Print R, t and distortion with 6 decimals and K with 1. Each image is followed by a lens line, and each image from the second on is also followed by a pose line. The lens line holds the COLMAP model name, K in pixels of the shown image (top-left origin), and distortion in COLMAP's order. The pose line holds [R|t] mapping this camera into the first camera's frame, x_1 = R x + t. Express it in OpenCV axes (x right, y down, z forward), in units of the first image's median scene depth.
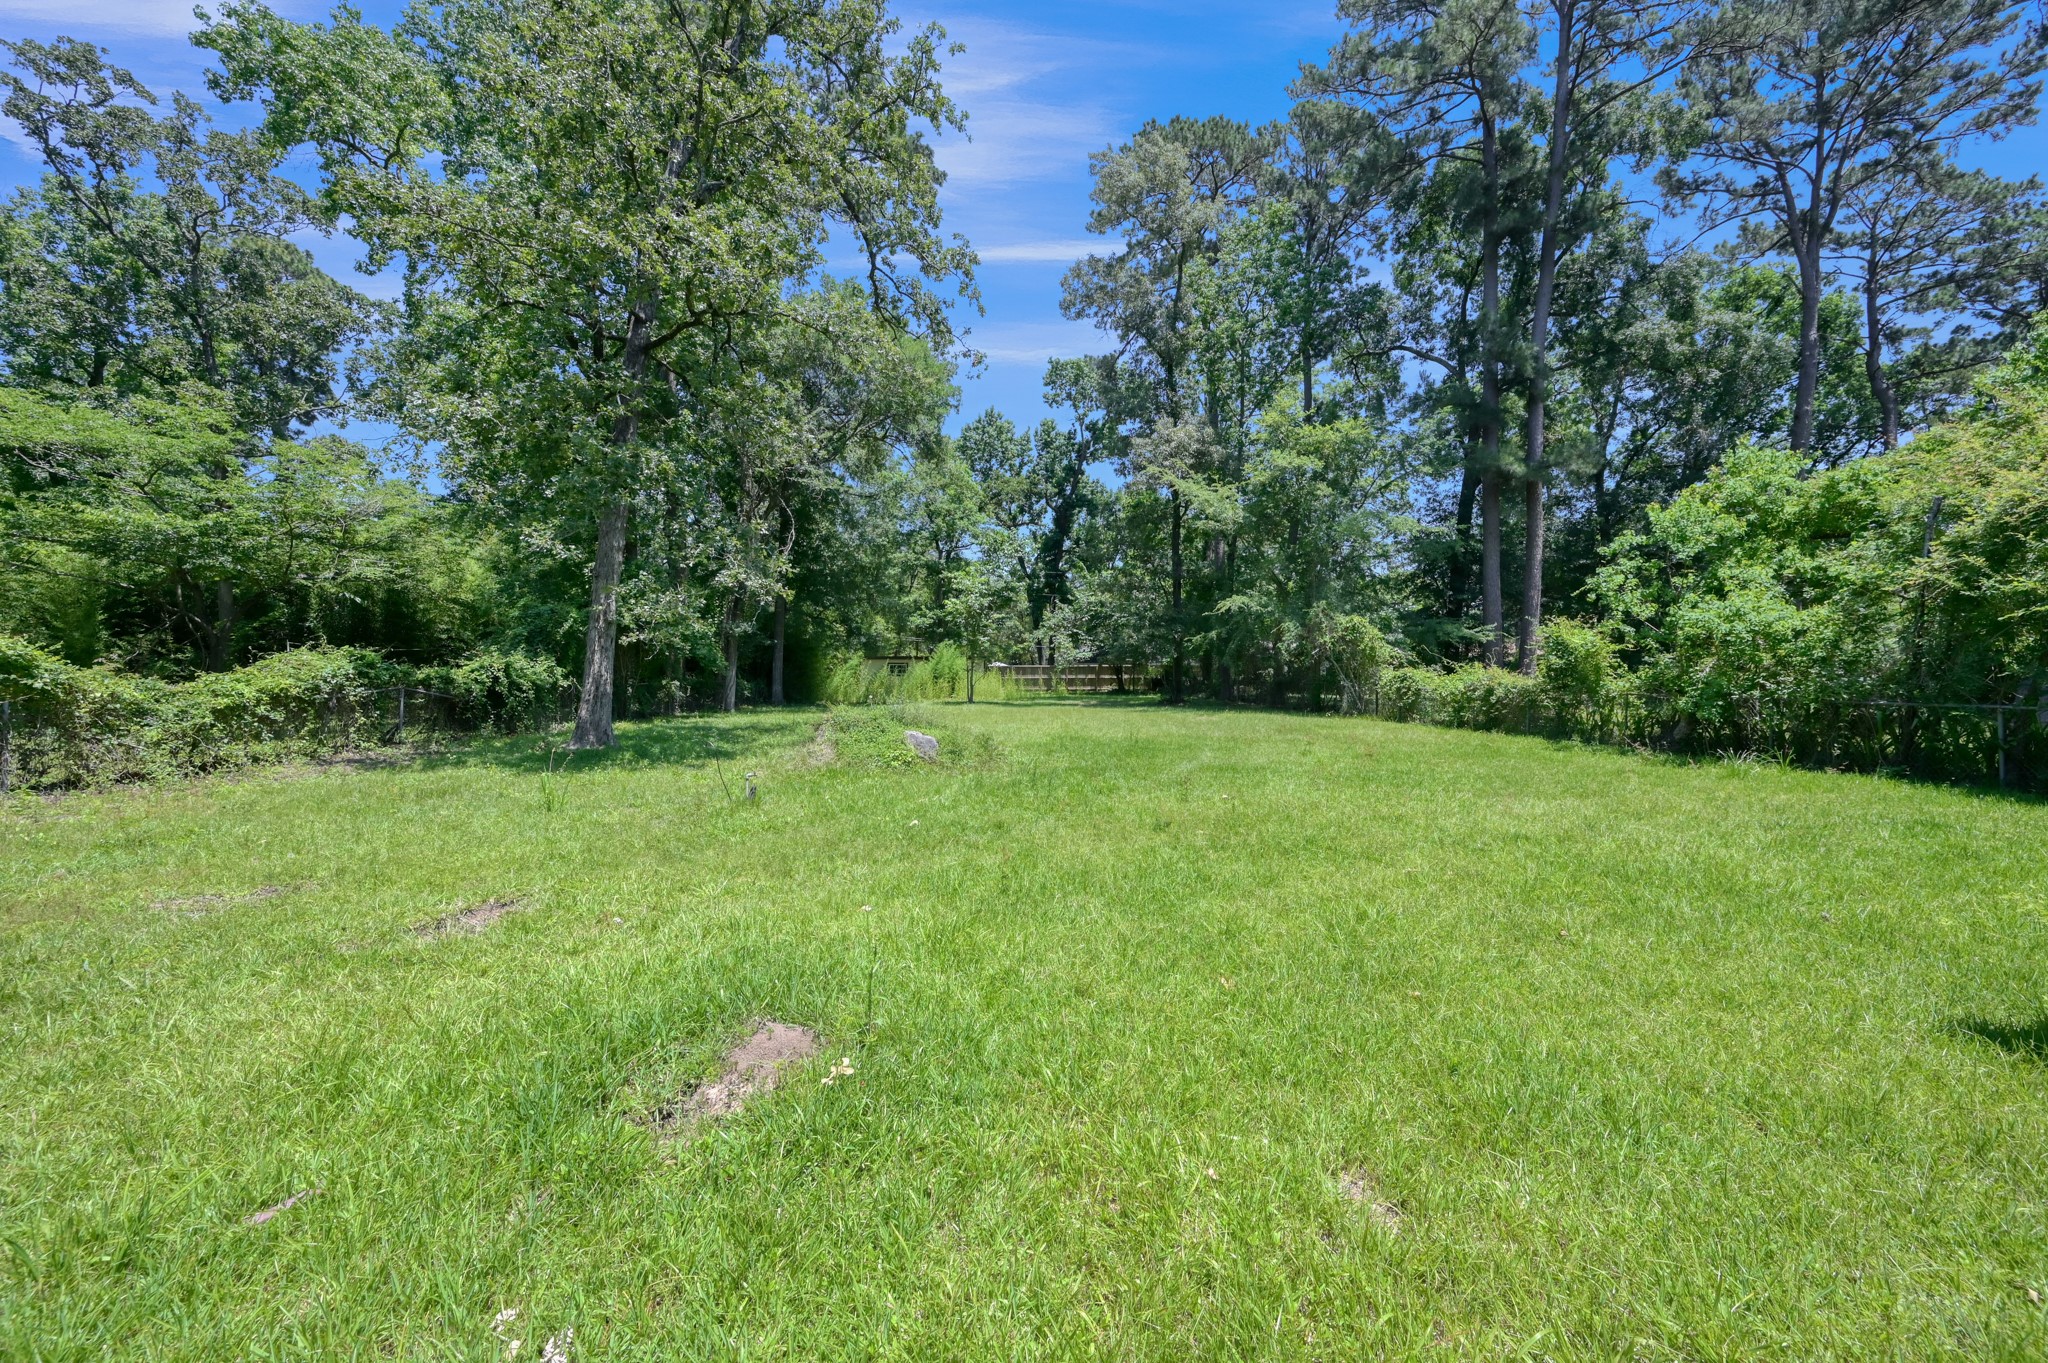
lens RADIAL K [[812.8, 0, 1028.0], [0, 812.8, 664.5], [0, 0, 1]] dist [0.000102, 0.000151]
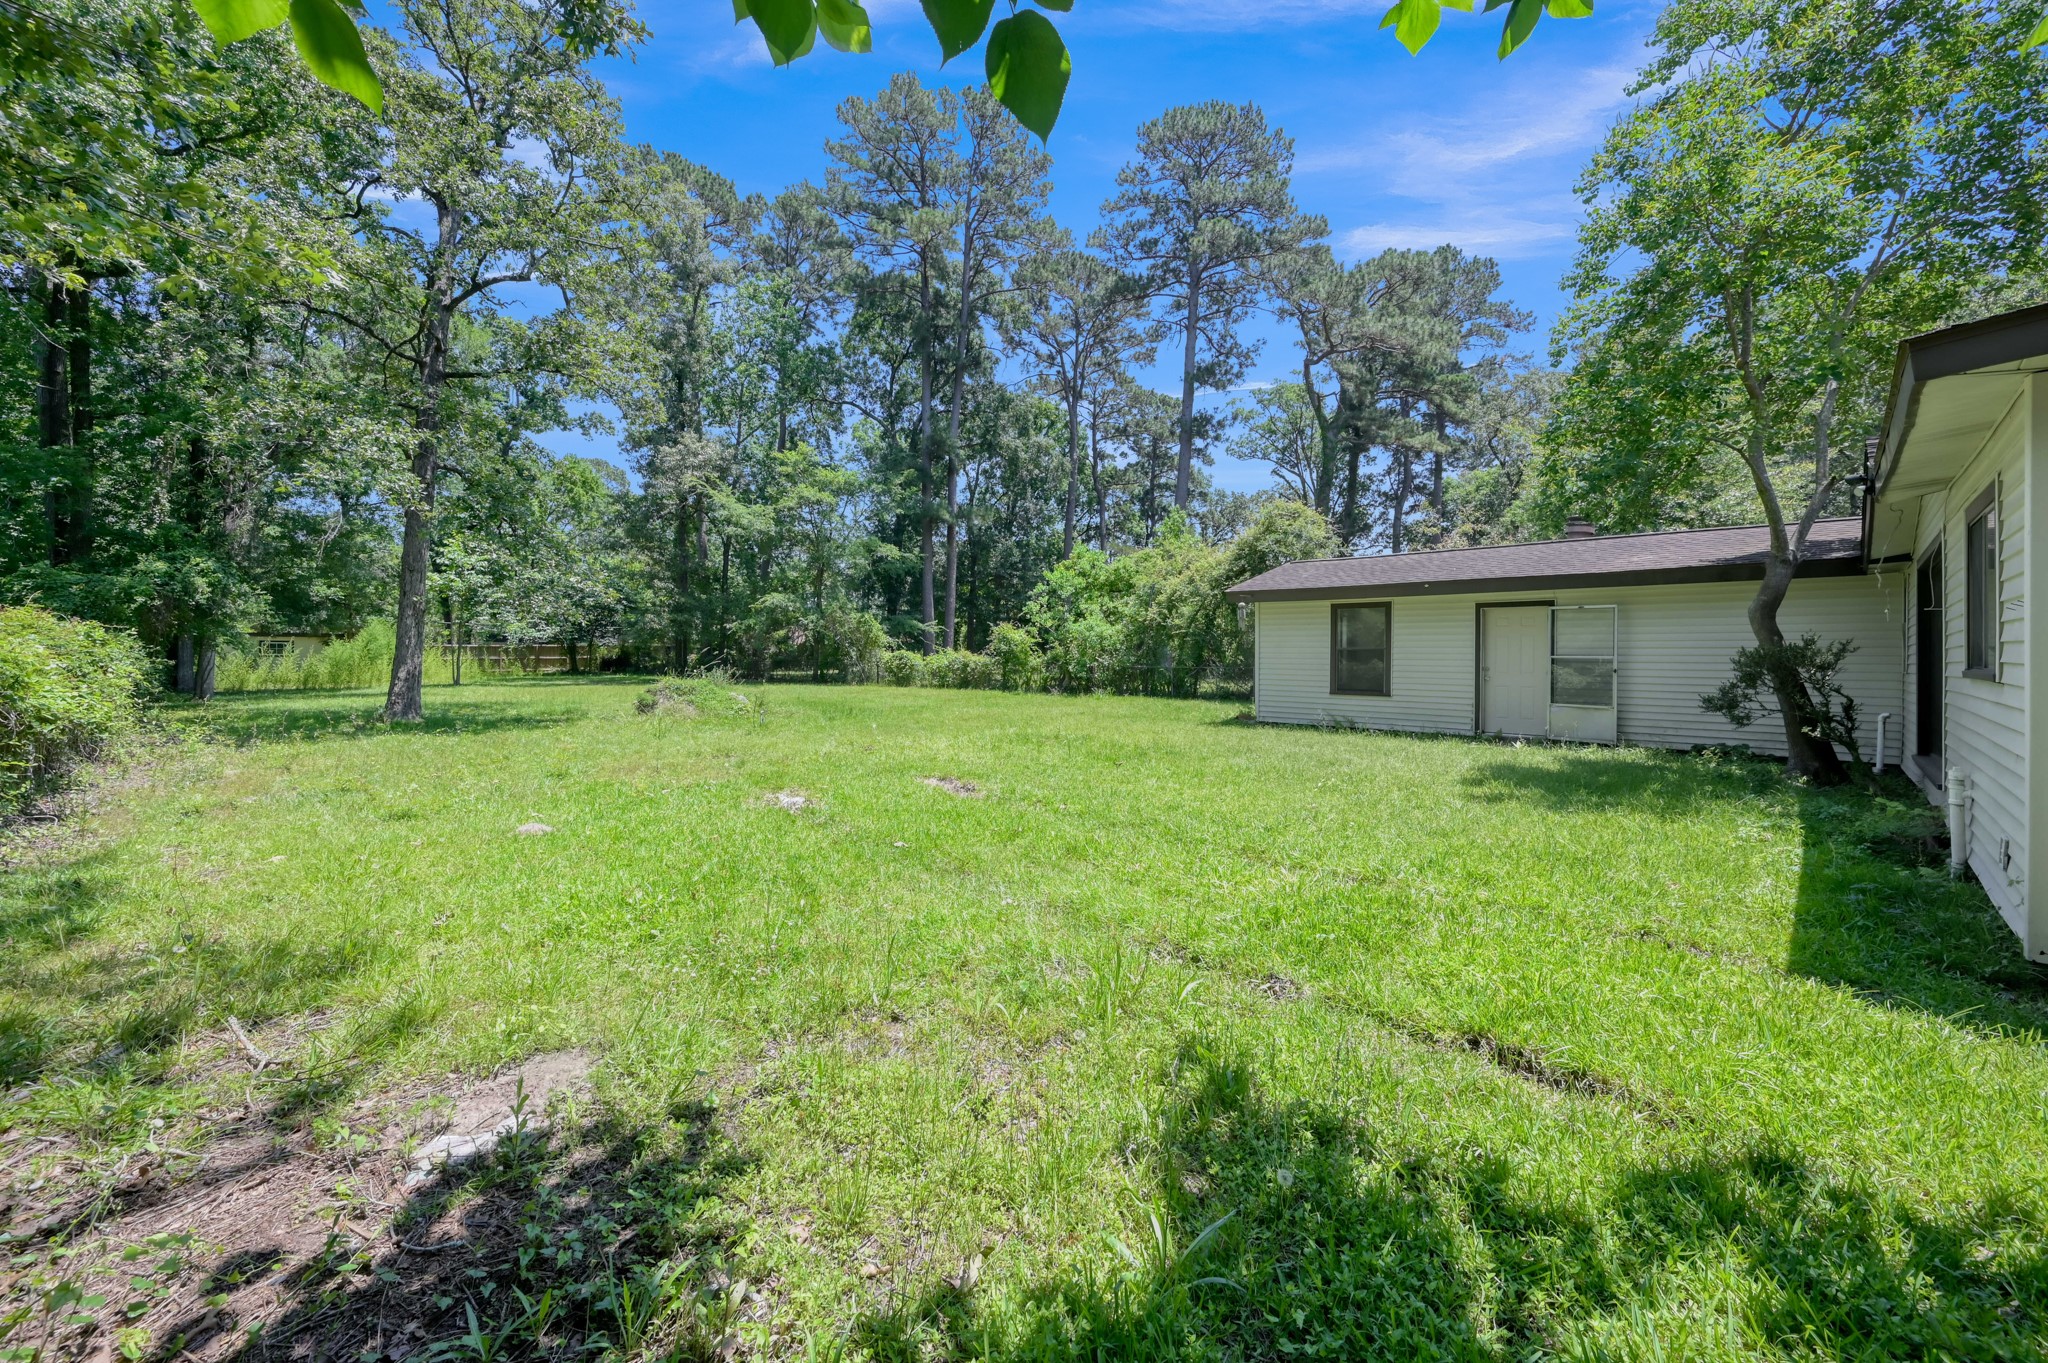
lens RADIAL K [[821.6, 0, 1023.6], [0, 821.6, 636.1], [0, 0, 1]] dist [0.001713, 0.000076]
pose [[0.725774, -0.001760, 0.687930, -0.507880], [0.002693, 0.999996, -0.000284, -0.025121], [-0.687927, 0.002059, 0.725777, -0.312240]]
